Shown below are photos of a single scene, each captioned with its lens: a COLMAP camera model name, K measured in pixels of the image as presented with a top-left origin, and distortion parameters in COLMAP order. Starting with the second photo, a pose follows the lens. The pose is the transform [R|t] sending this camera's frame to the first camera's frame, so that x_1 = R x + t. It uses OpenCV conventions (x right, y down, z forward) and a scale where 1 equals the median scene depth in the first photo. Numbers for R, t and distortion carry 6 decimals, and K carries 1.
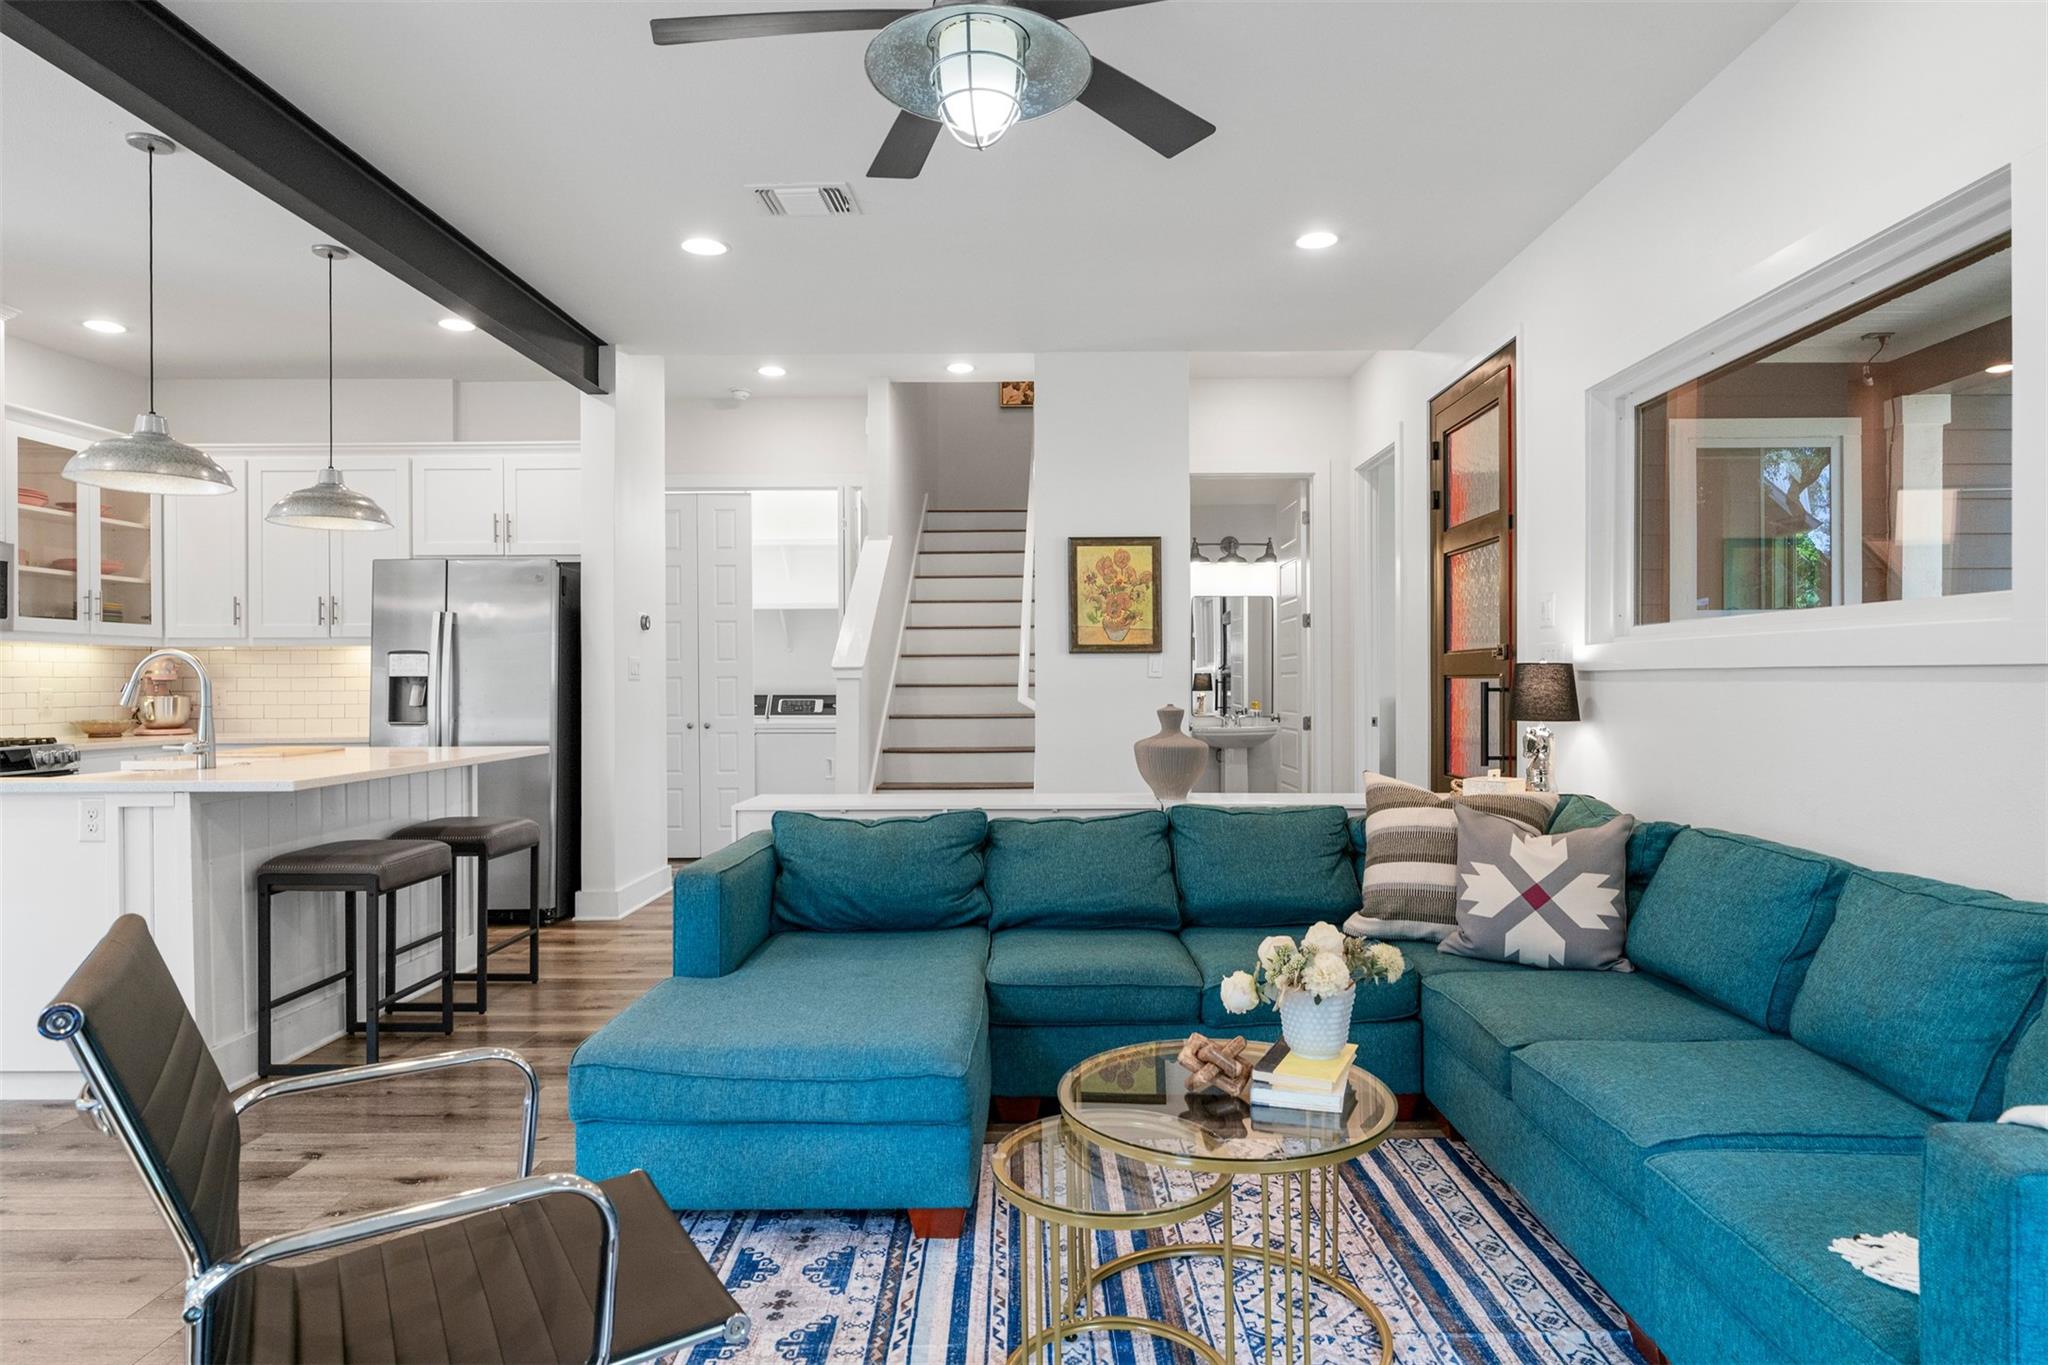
lens RADIAL K [[1168.9, 0, 1024.0], [0, 1168.9, 682.5], [0, 0, 1]] dist [-0.000502, 0.001480]
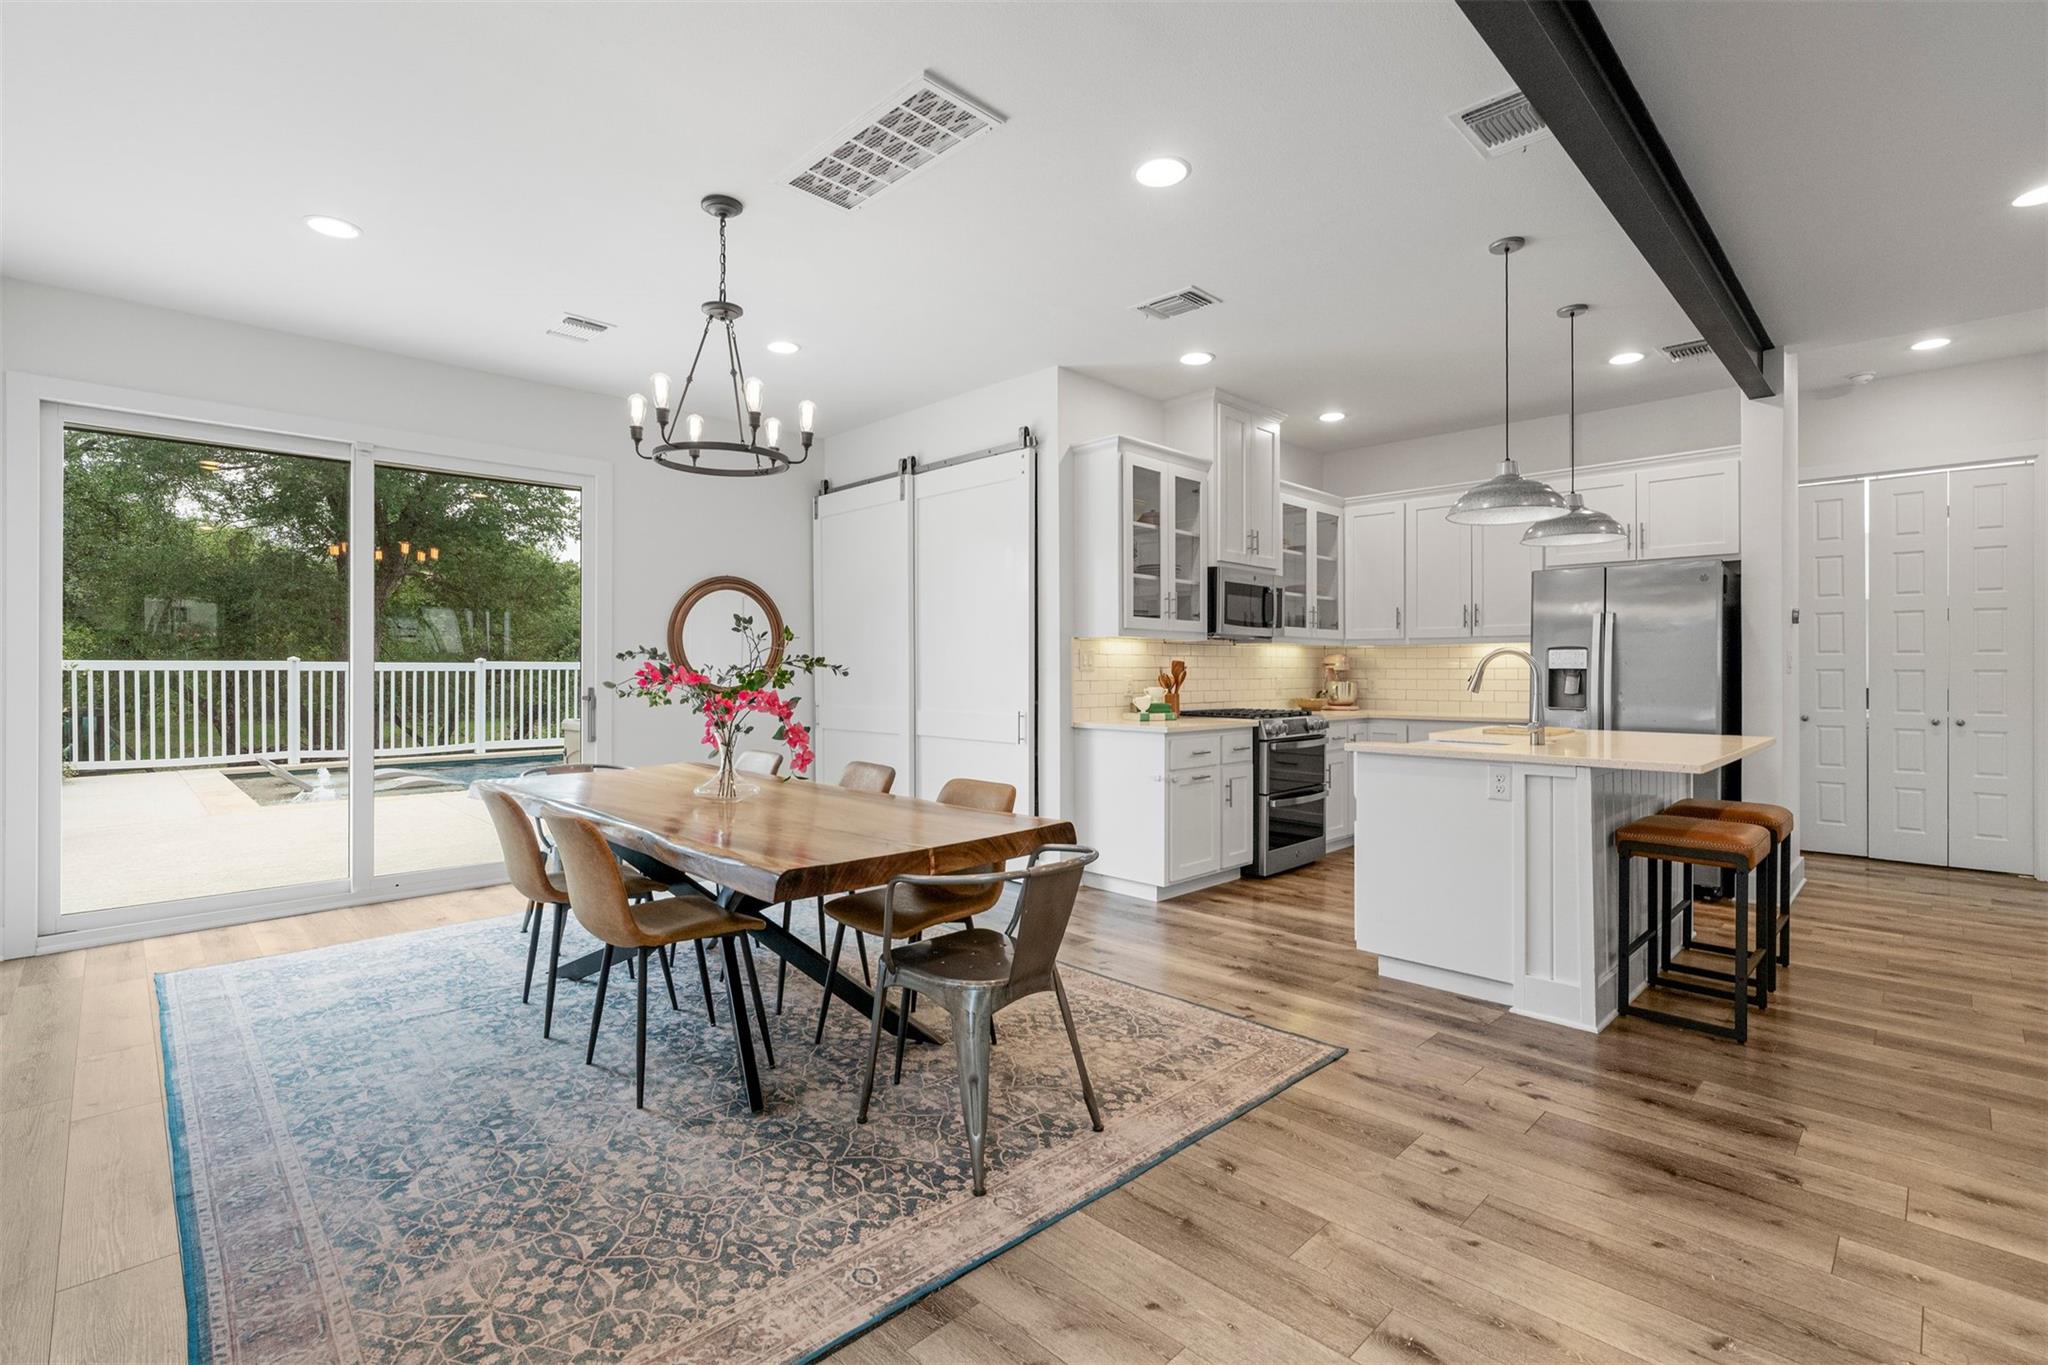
lens RADIAL K [[930.2, 0, 1031.2], [0, 930.2, 669.9], [0, 0, 1]] dist [-0.003088, 0.000346]
pose [[0.715485, 0.005330, -0.698608, -0.285058], [-0.006632, 0.999978, 0.000838, -0.001304], [0.698597, 0.004034, 0.715504, -0.048146]]
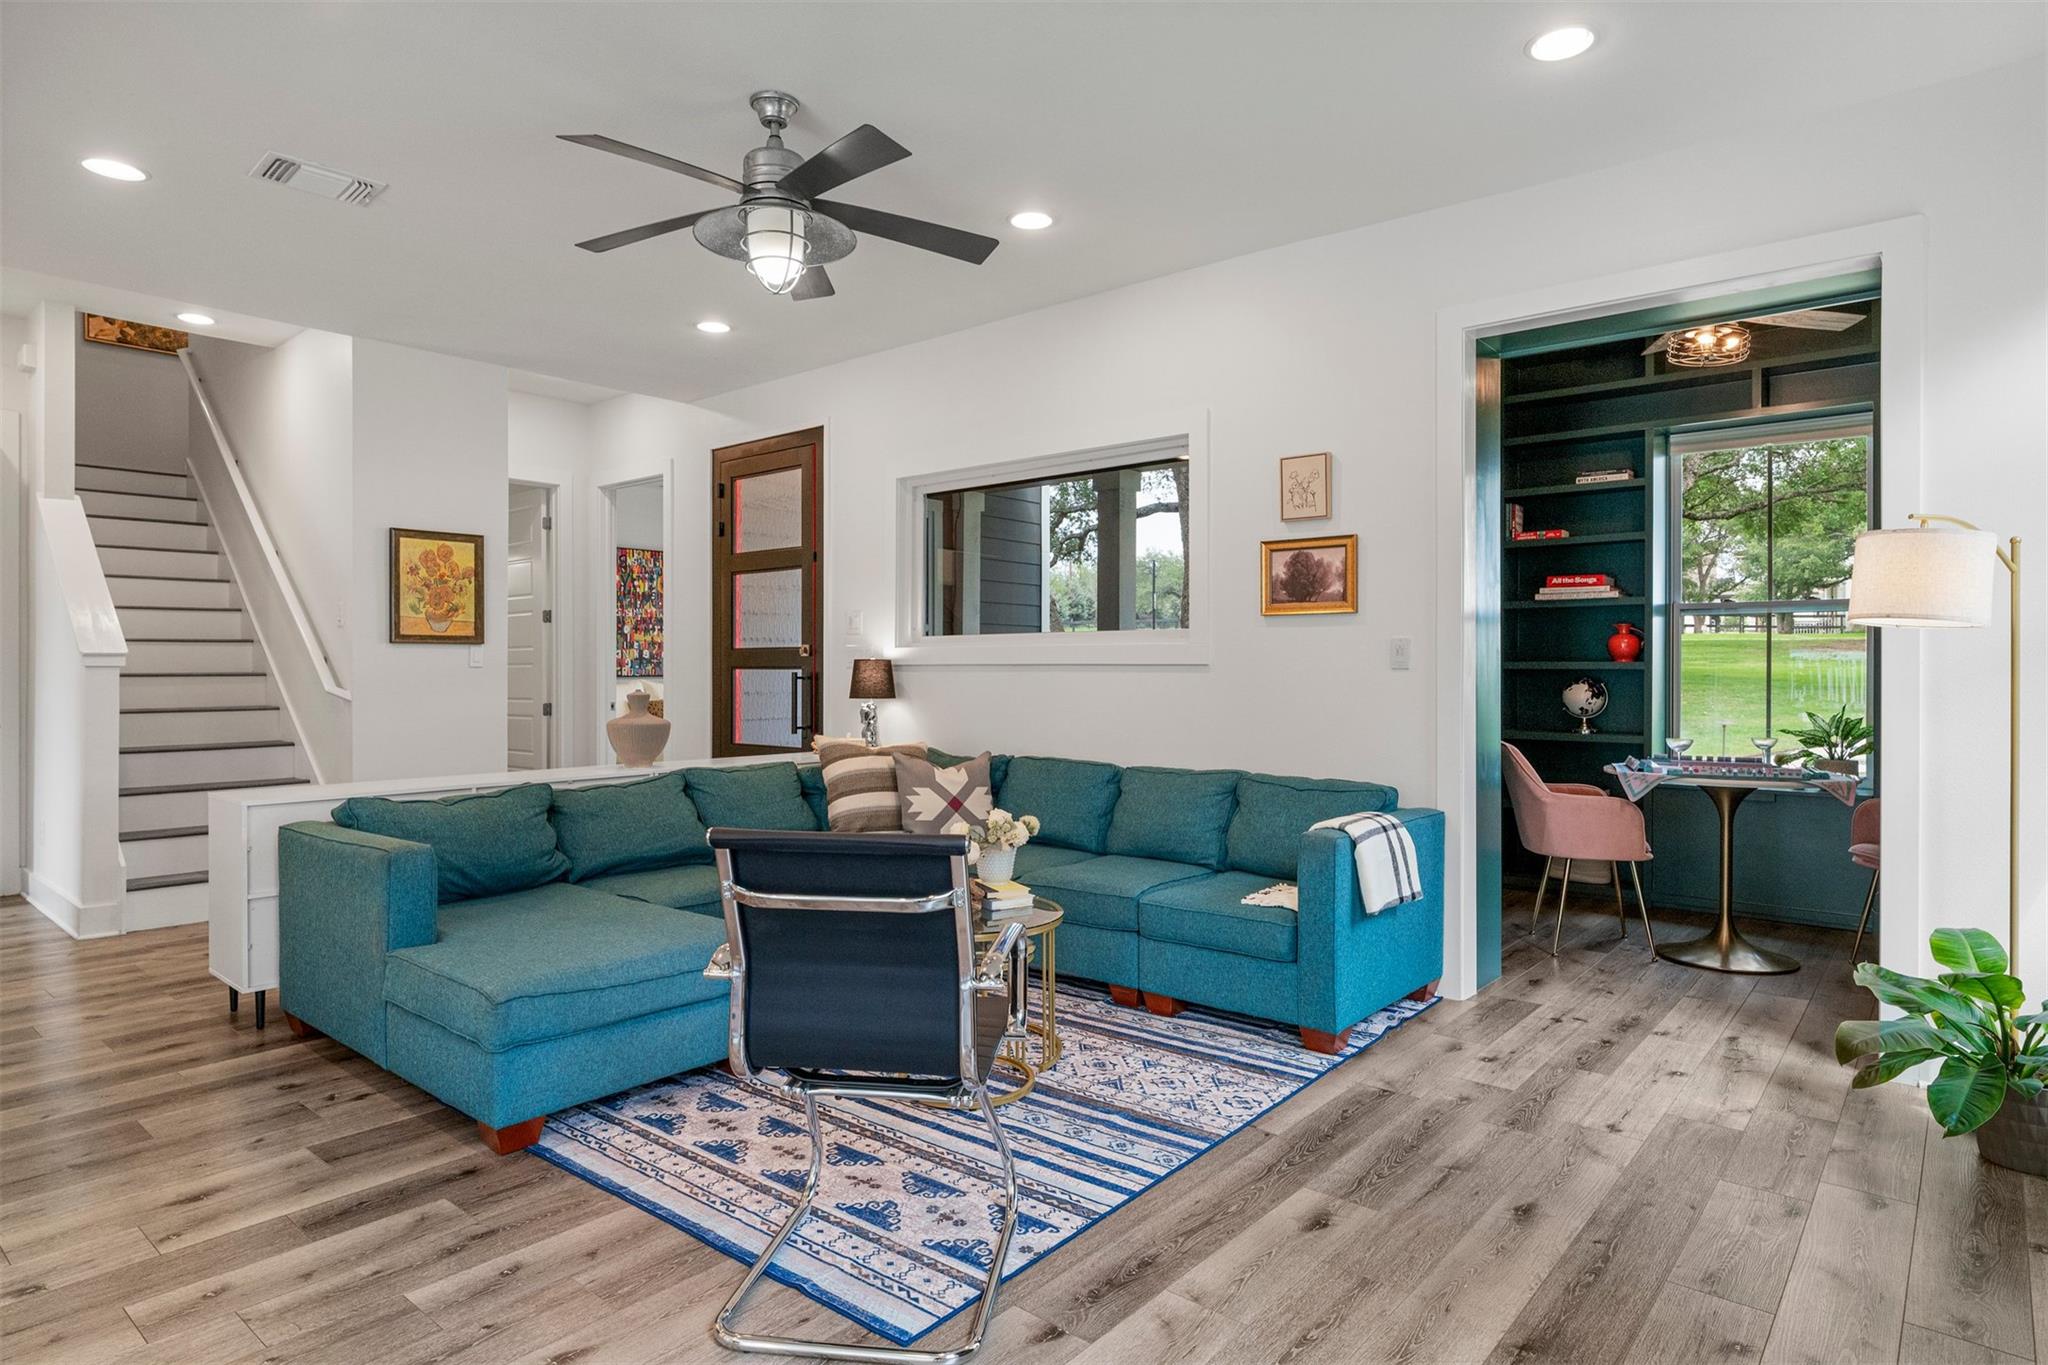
lens RADIAL K [[1143.2, 0, 1022.1], [0, 1143.2, 672.9], [0, 0, 1]] dist [-0.003072, 0.000441]
pose [[0.640234, 0.002769, 0.768175, -0.415770], [-0.002241, 0.999996, -0.001737, 0.001664], [-0.768177, -0.000610, 0.640238, -0.052108]]
